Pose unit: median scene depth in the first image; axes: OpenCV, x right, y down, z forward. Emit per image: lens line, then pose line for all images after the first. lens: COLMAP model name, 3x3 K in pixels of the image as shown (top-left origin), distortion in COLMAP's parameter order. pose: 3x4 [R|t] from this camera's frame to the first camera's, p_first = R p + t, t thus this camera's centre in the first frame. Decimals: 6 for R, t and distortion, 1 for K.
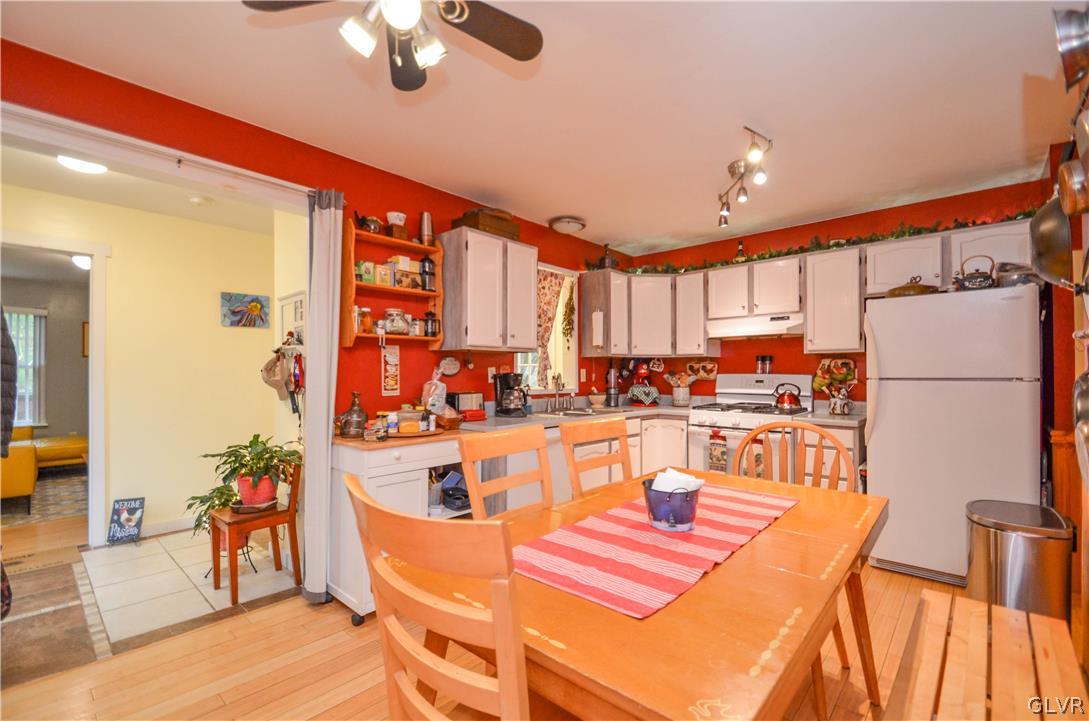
lens RADIAL K [[485.6, 0, 545.8], [0, 485.6, 375.2], [0, 0, 1]] dist [0.002288, -0.001921]
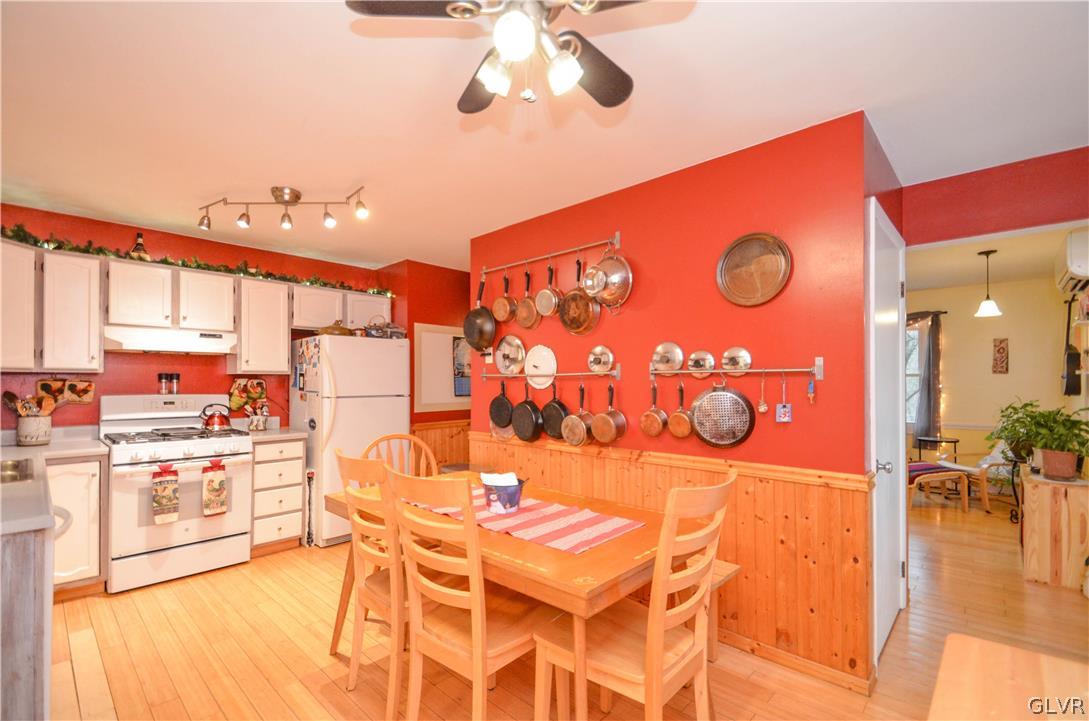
lens RADIAL K [[485.6, 0, 542.2], [0, 485.6, 377.4], [0, 0, 1]] dist [0.002288, -0.001921]
pose [[0.004371, 0.009055, 0.999949, -0.449303], [0.002122, 0.999957, -0.009064, -0.024916], [-0.999988, 0.002161, 0.004351, 0.341503]]
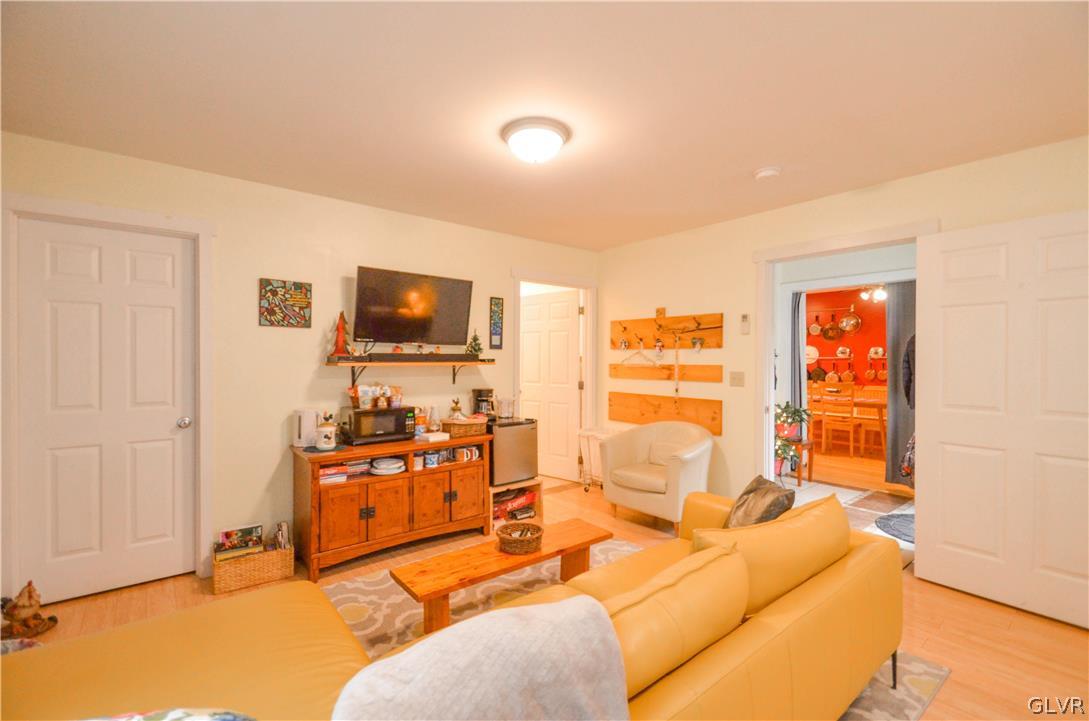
lens RADIAL K [[485.6, 0, 544.6], [0, 485.6, 357.7], [0, 0, 1]] dist [0.002288, -0.001921]
pose [[0.118558, 0.008394, 0.992912, -2.012657], [-0.007971, 0.999940, -0.007502, -0.011189], [-0.992915, -0.007025, 0.118618, 1.359628]]
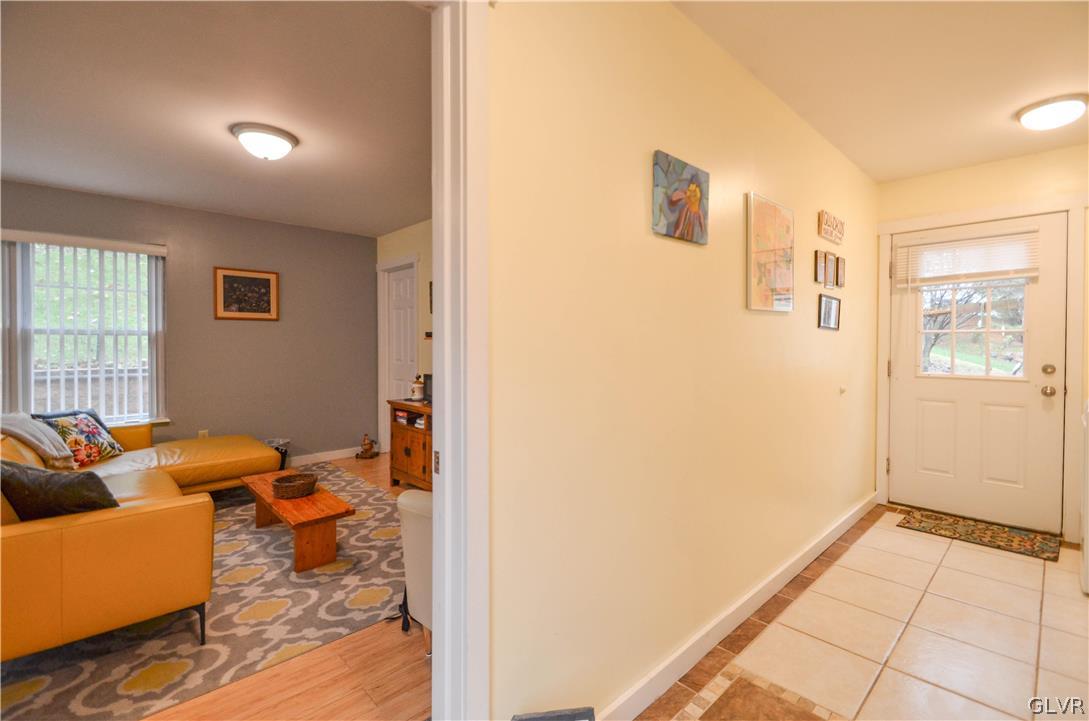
lens RADIAL K [[485.6, 0, 544.6], [0, 485.6, 358.2], [0, 0, 1]] dist [0.002288, -0.001921]
pose [[0.998443, 0.003303, -0.055678, -0.774466], [-0.001818, 0.999642, 0.026705, -0.002975], [0.055747, -0.026562, 0.998092, 0.595499]]
